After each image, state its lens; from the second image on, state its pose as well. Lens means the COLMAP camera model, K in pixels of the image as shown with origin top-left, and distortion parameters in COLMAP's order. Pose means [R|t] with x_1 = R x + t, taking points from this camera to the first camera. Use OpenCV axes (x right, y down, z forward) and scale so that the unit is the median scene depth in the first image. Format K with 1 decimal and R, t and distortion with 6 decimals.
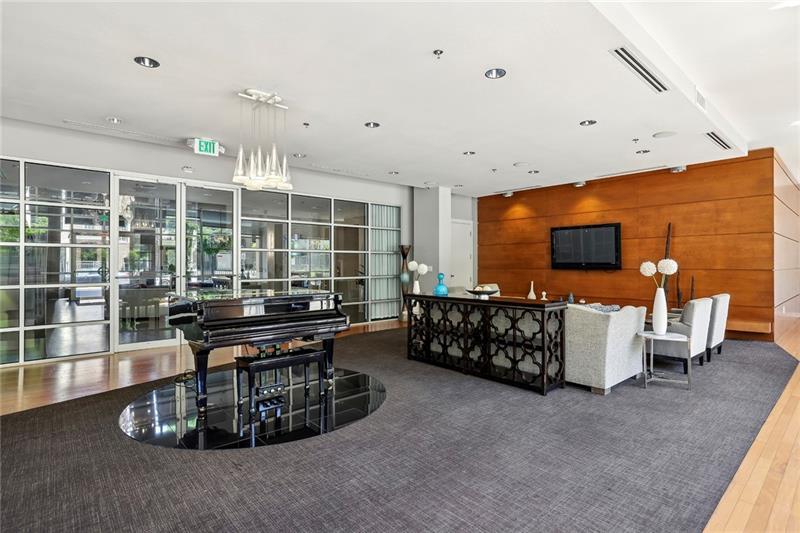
lens RADIAL K [[419.2, 0, 400.0], [0, 419.2, 266.5], [0, 0, 1]] dist [-0.003232, -0.000641]
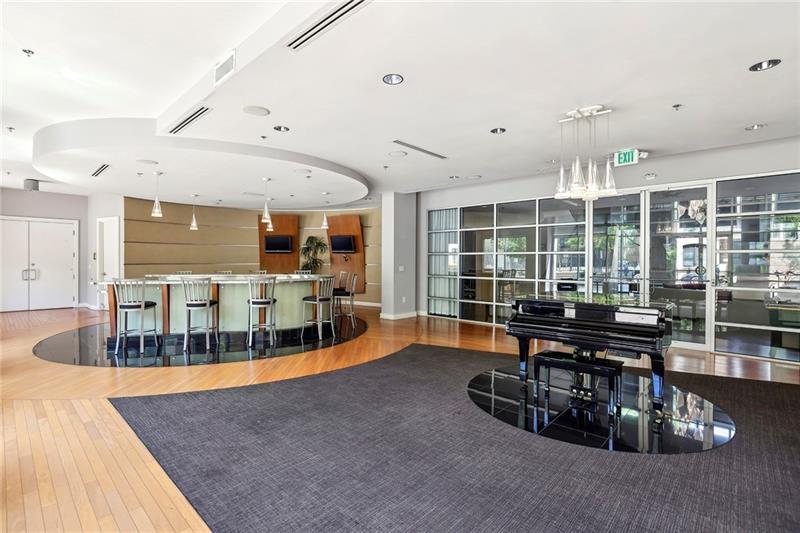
lens RADIAL K [[387.9, 0, 400.0], [0, 387.9, 266.5], [0, 0, 1]] dist [-0.000663, 0.000129]
pose [[0.099000, 0.021870, -0.994847, 0.320698], [-0.013343, 0.999698, 0.020649, -0.016942], [0.994998, 0.011230, 0.099261, 0.238807]]
